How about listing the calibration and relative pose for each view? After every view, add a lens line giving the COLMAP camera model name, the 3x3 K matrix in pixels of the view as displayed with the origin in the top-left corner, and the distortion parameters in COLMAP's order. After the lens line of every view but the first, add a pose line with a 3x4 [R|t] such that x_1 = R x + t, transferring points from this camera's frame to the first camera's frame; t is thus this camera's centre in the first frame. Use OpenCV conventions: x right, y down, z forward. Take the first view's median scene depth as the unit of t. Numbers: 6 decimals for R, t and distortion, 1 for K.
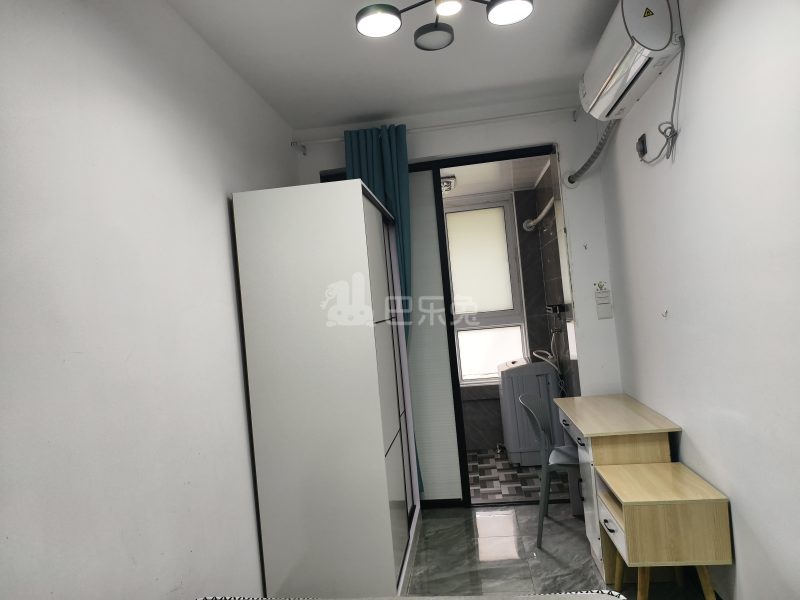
lens RADIAL K [[536.0, 0, 400.0], [0, 536.0, 300.0], [0, 0, 1]] dist [-0.025281, 0.001937]
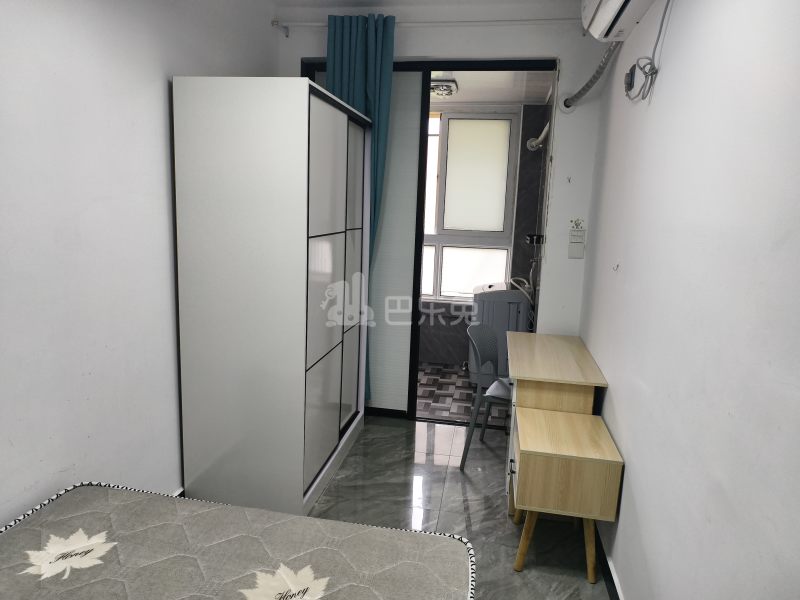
lens RADIAL K [[536.0, 0, 400.0], [0, 536.0, 300.0], [0, 0, 1]] dist [-0.025281, 0.001937]
pose [[0.990406, 0.137024, -0.017876, 0.099022], [-0.131167, 0.972909, 0.190377, -0.033502], [0.043478, -0.186206, 0.981548, 0.028961]]
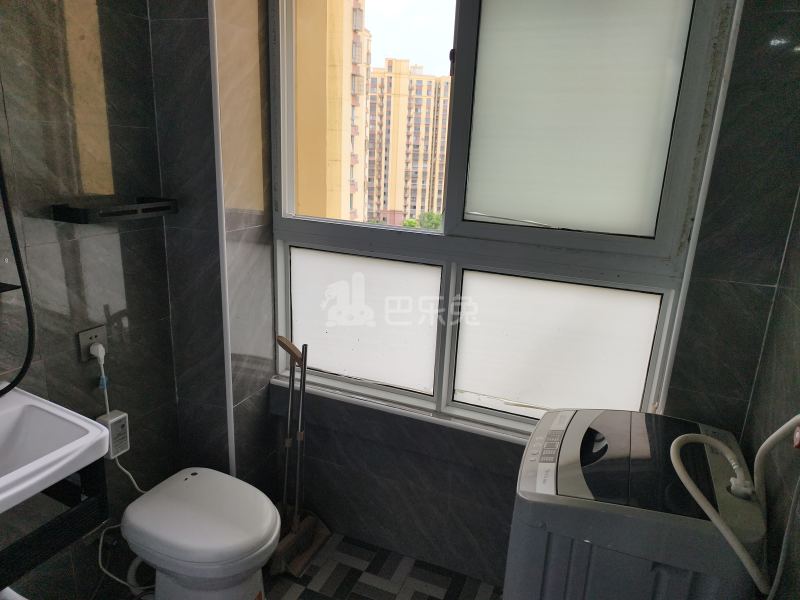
lens RADIAL K [[536.0, 0, 400.0], [0, 536.0, 300.0], [0, 0, 1]] dist [-0.025281, 0.001937]
pose [[0.948633, 0.209475, -0.237099, 0.245951], [-0.127821, 0.939286, 0.318438, -0.038815], [0.289409, -0.271775, 0.917813, 1.068634]]
